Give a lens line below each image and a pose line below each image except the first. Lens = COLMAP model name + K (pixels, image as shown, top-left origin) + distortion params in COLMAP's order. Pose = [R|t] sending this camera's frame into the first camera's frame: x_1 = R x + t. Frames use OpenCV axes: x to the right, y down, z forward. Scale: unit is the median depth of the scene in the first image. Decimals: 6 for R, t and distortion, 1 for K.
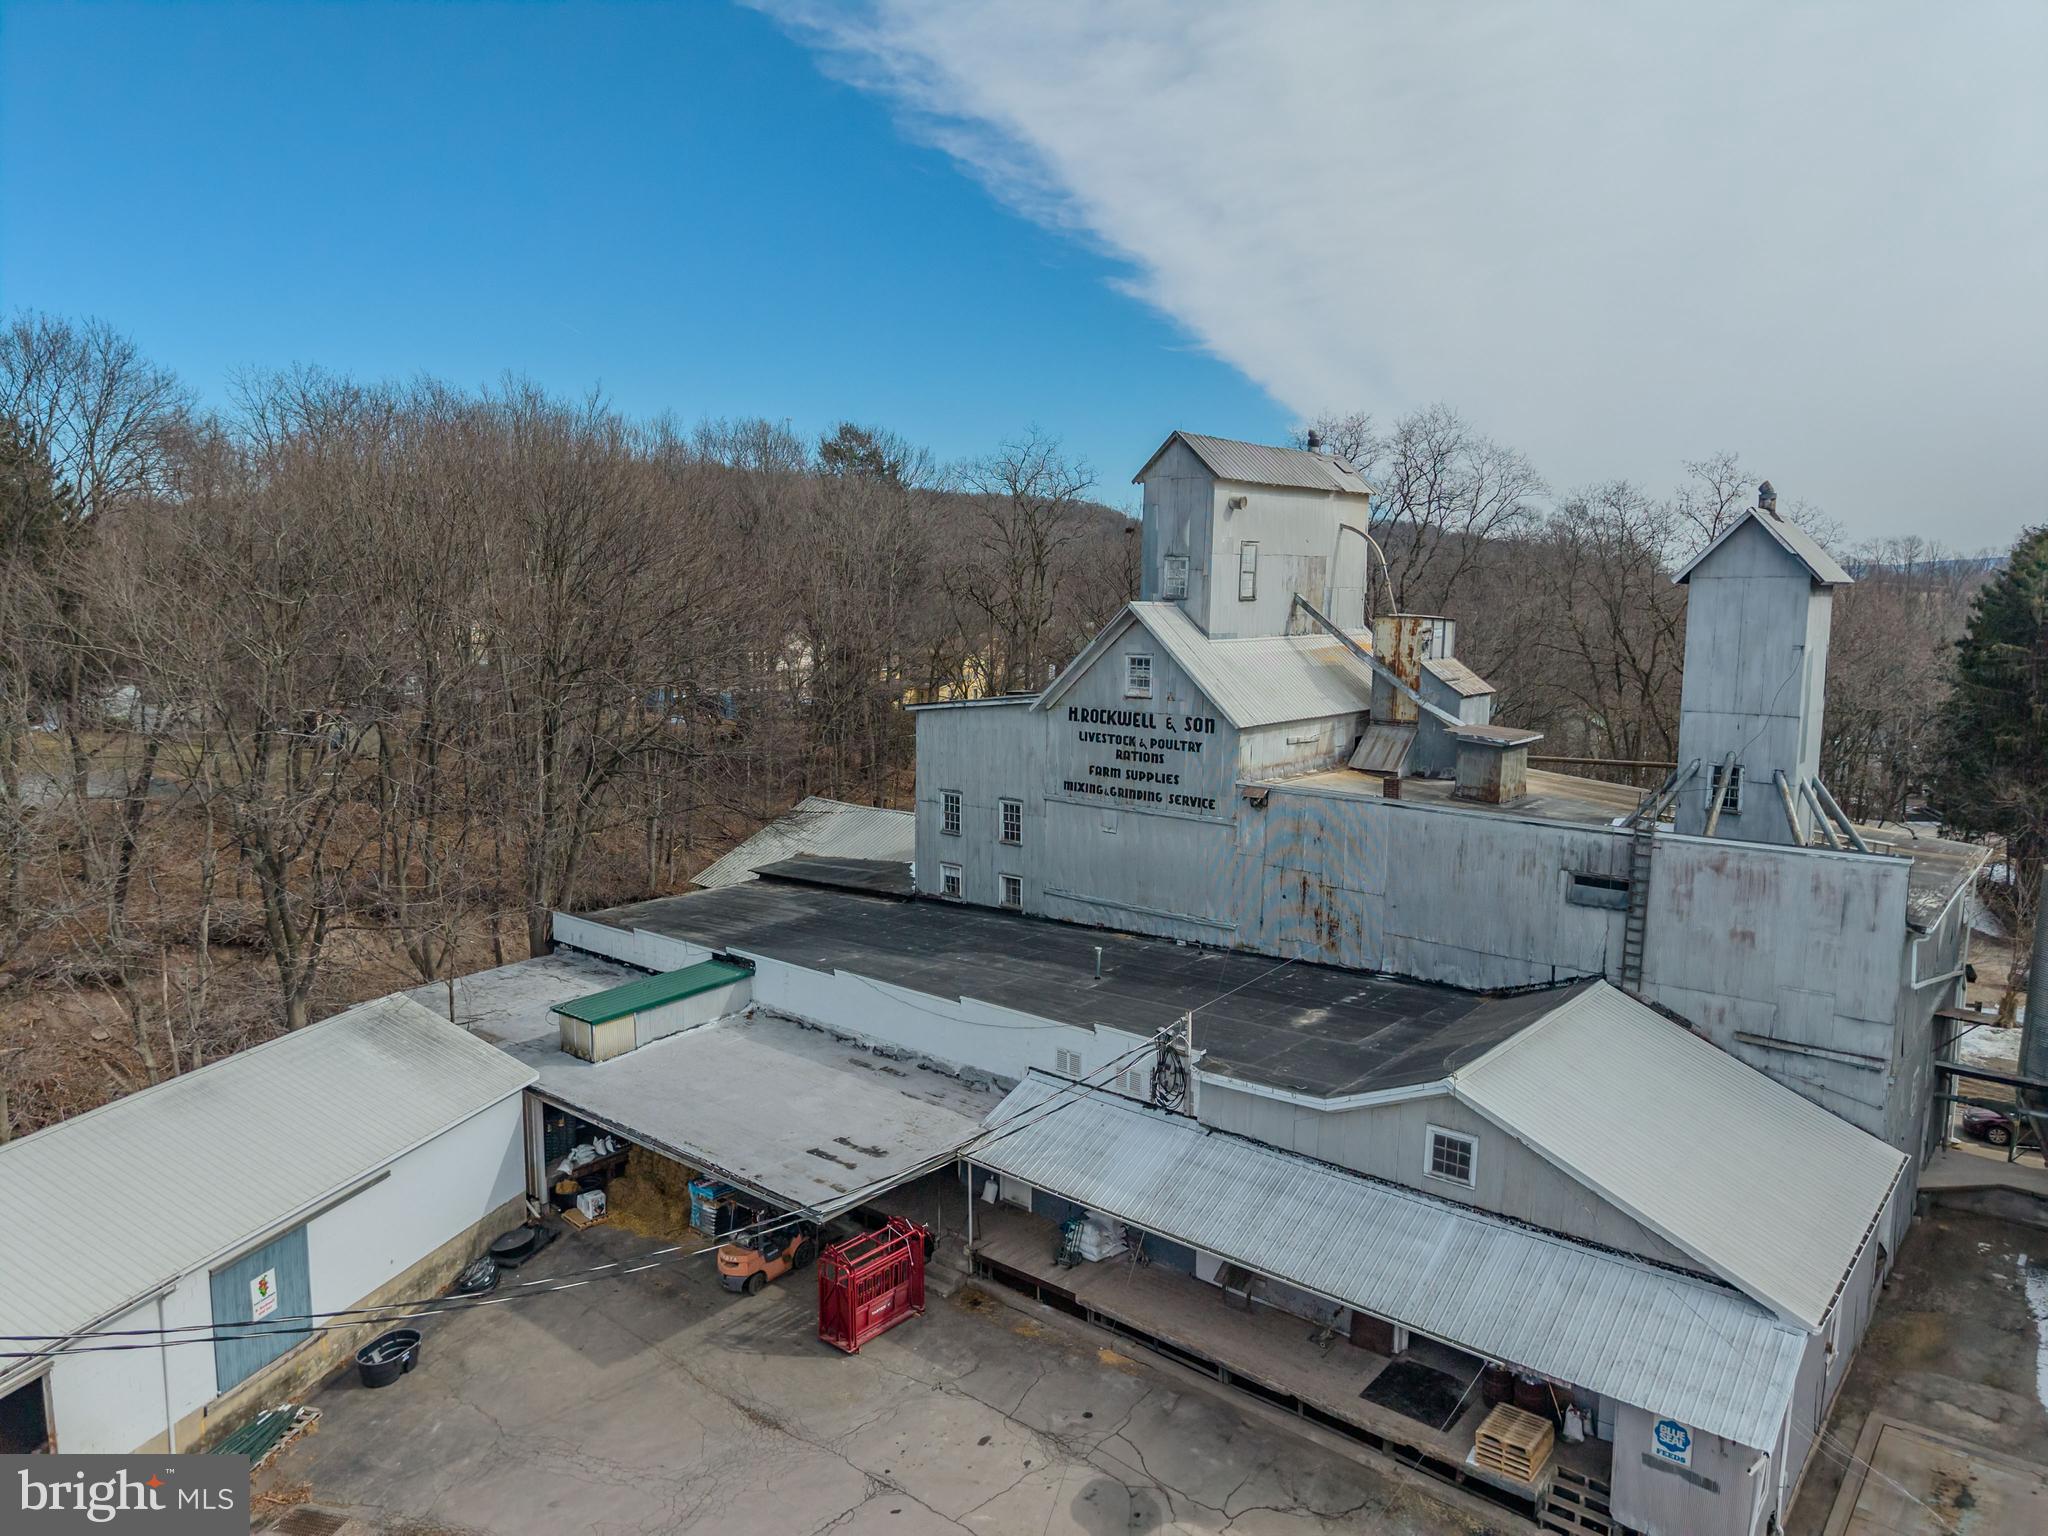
lens RADIAL K [[1366.0, 0, 1024.0], [0, 1366.0, 768.0], [0, 0, 1]] dist [0.035991, -0.032999]
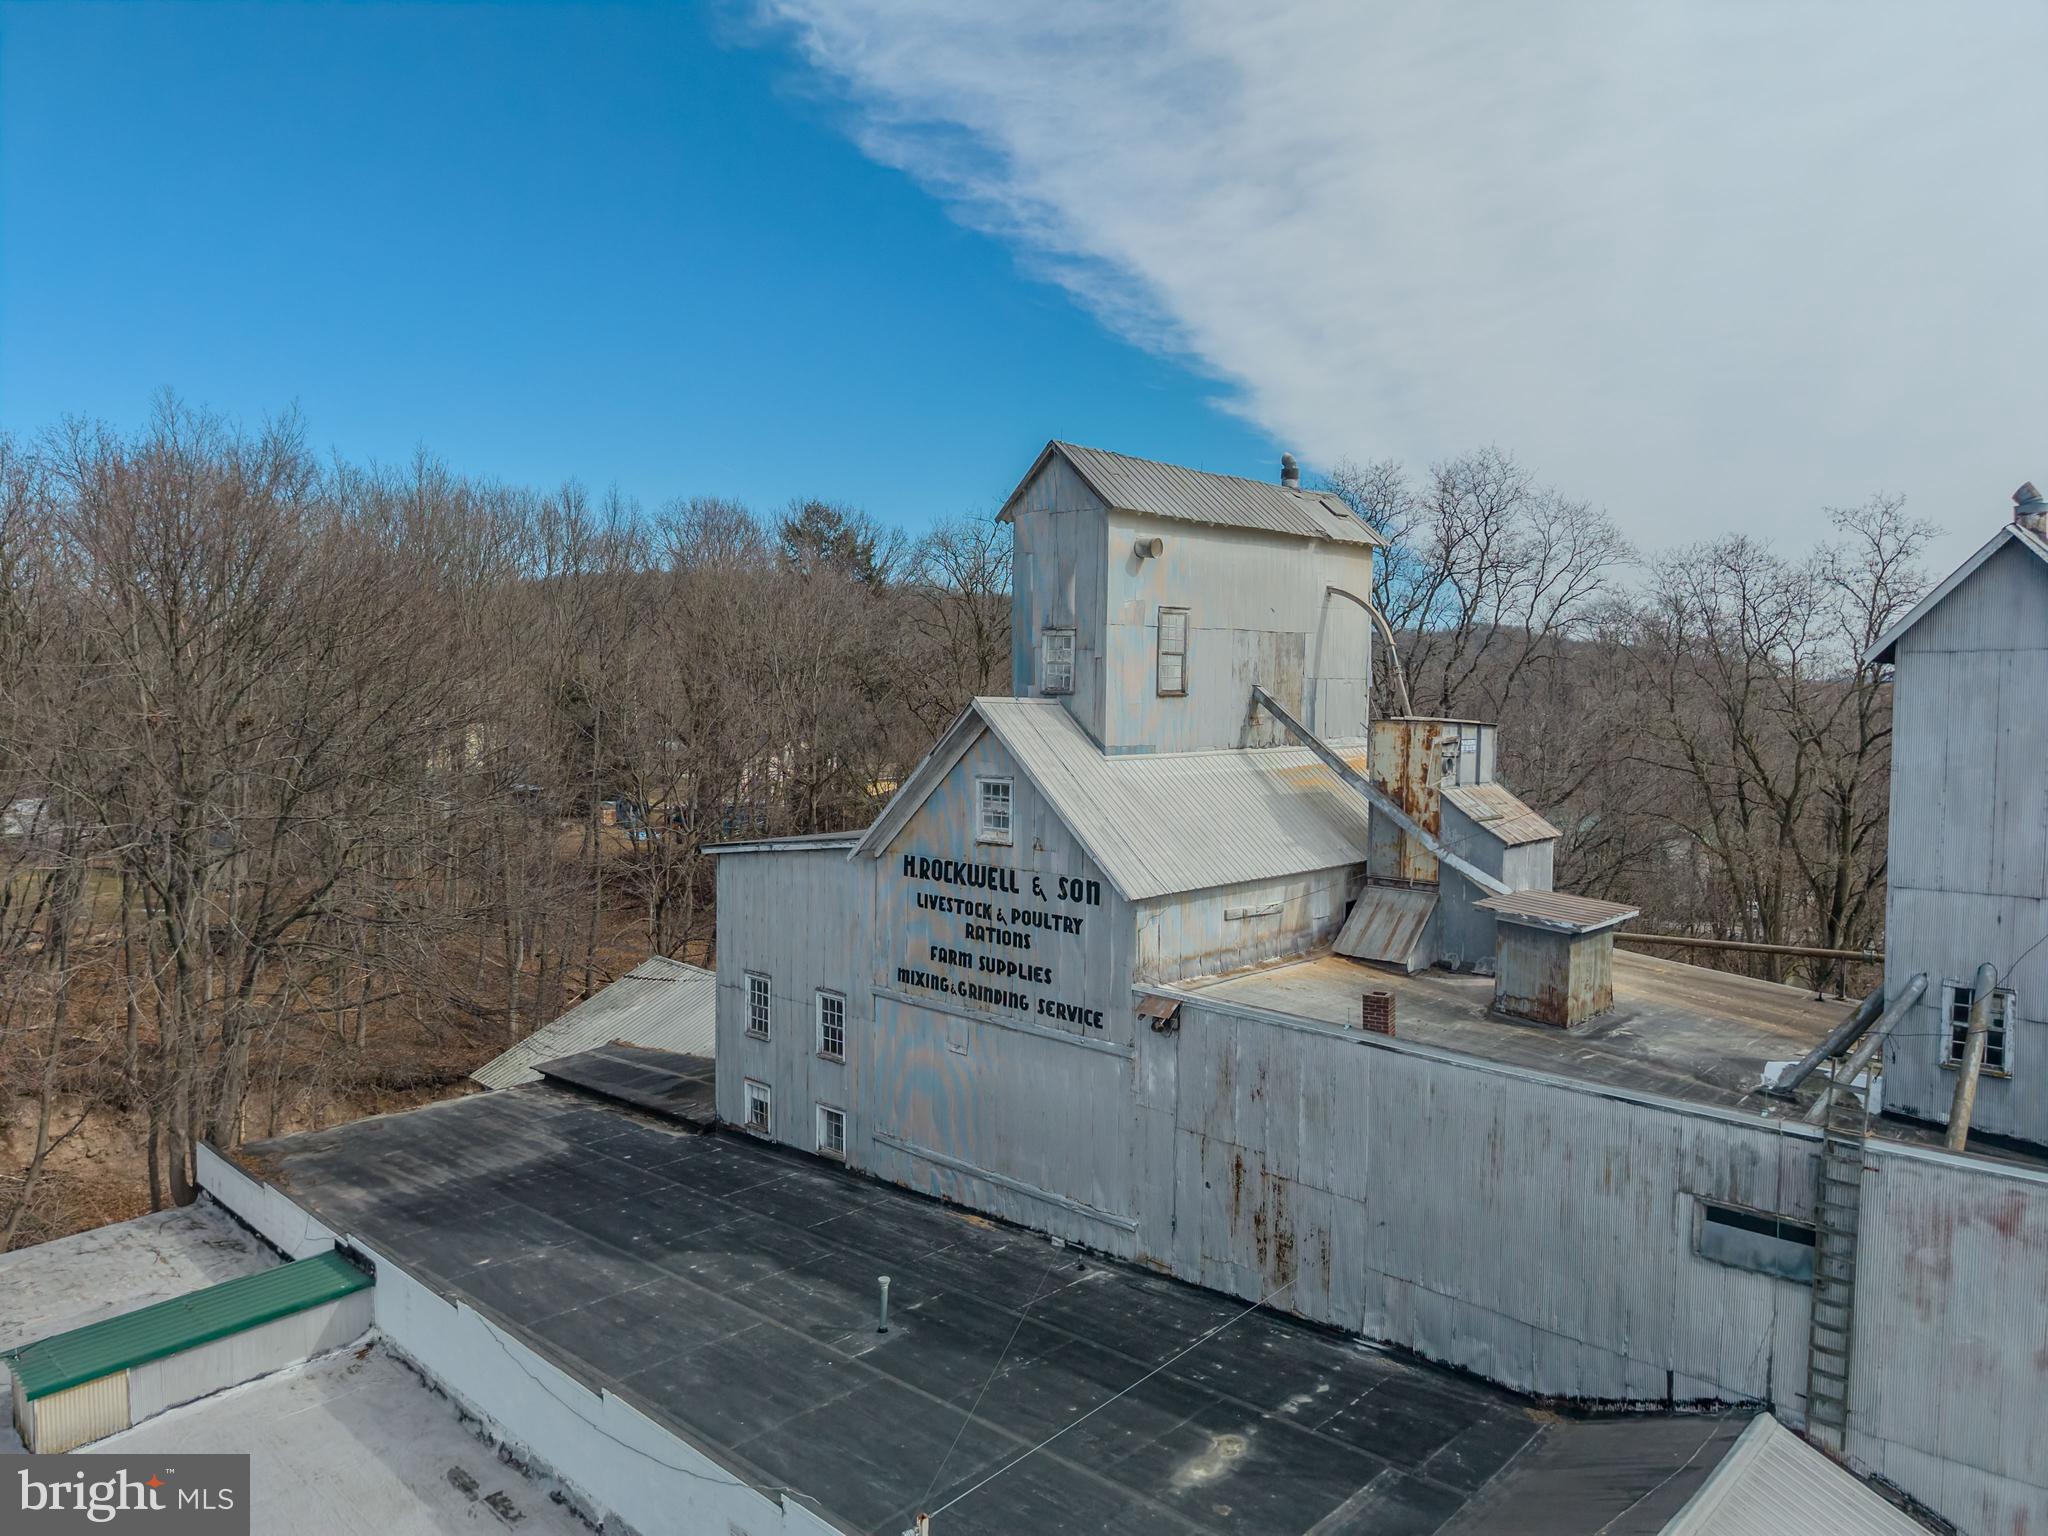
lens RADIAL K [[1366.0, 0, 1024.0], [0, 1366.0, 768.0], [0, 0, 1]] dist [0.035991, -0.032999]
pose [[0.998133, 0.000143, -0.061081, 0.148346], [-0.004780, 0.997114, -0.075771, -0.042403], [0.060894, 0.075921, 0.995253, 0.384115]]
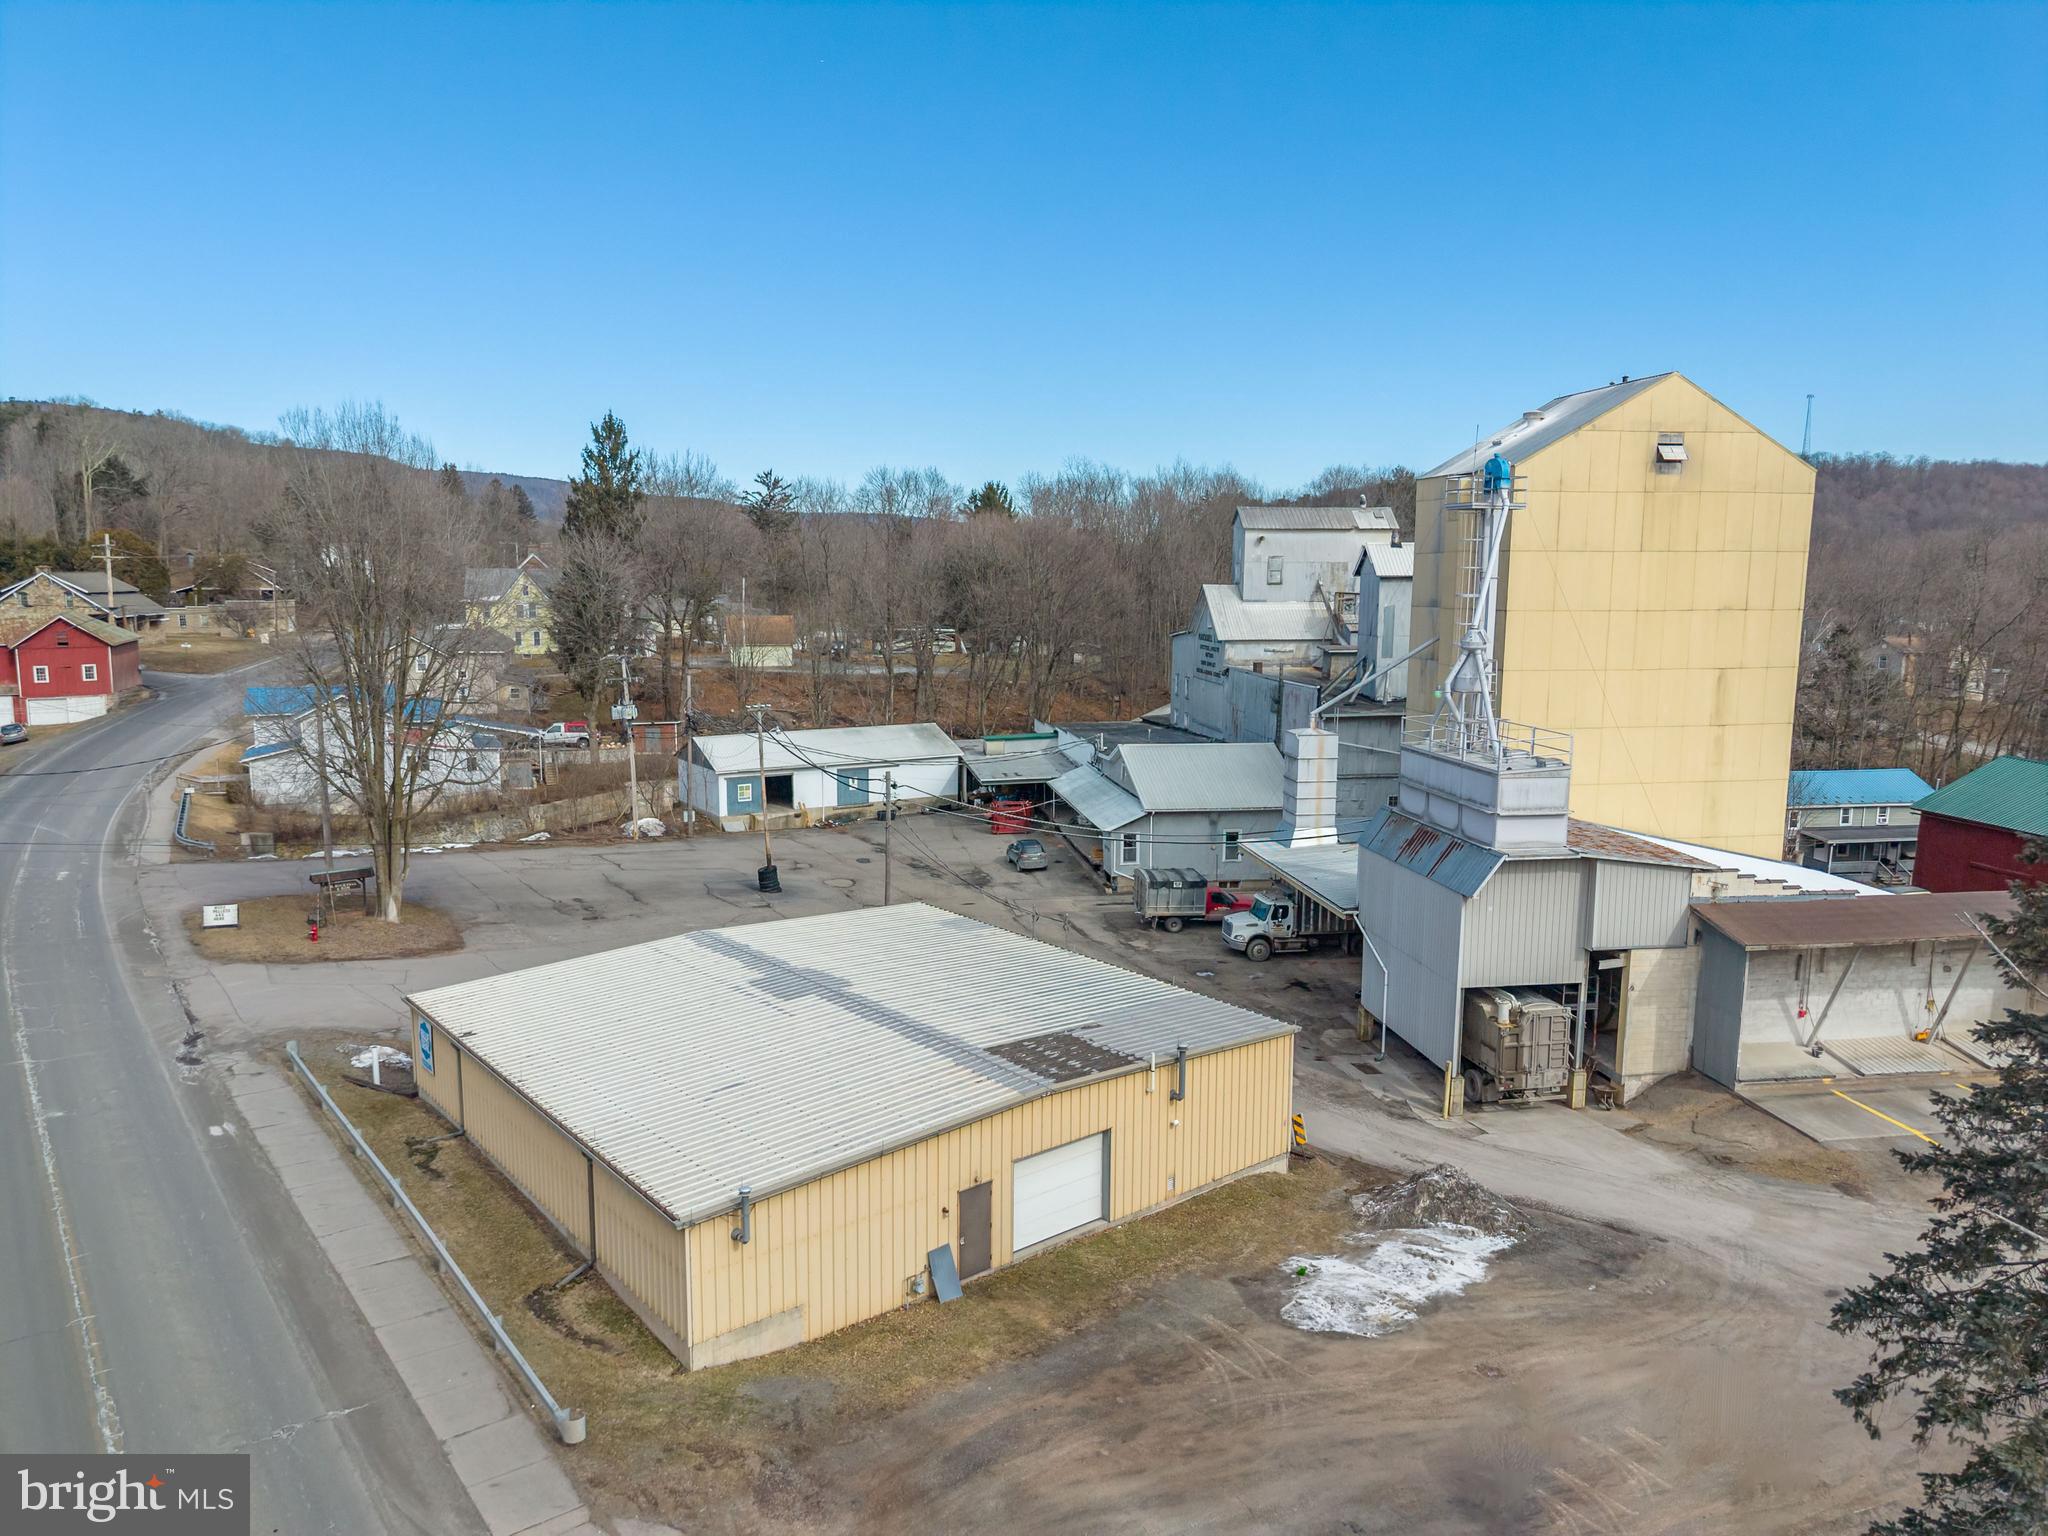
lens RADIAL K [[1366.0, 0, 1024.0], [0, 1366.0, 768.0], [0, 0, 1]] dist [0.035991, -0.032999]
pose [[0.755491, 0.089172, -0.649062, 1.425940], [-0.085519, 0.995640, 0.037245, 0.127122], [0.649553, 0.027369, 0.759823, -0.949217]]
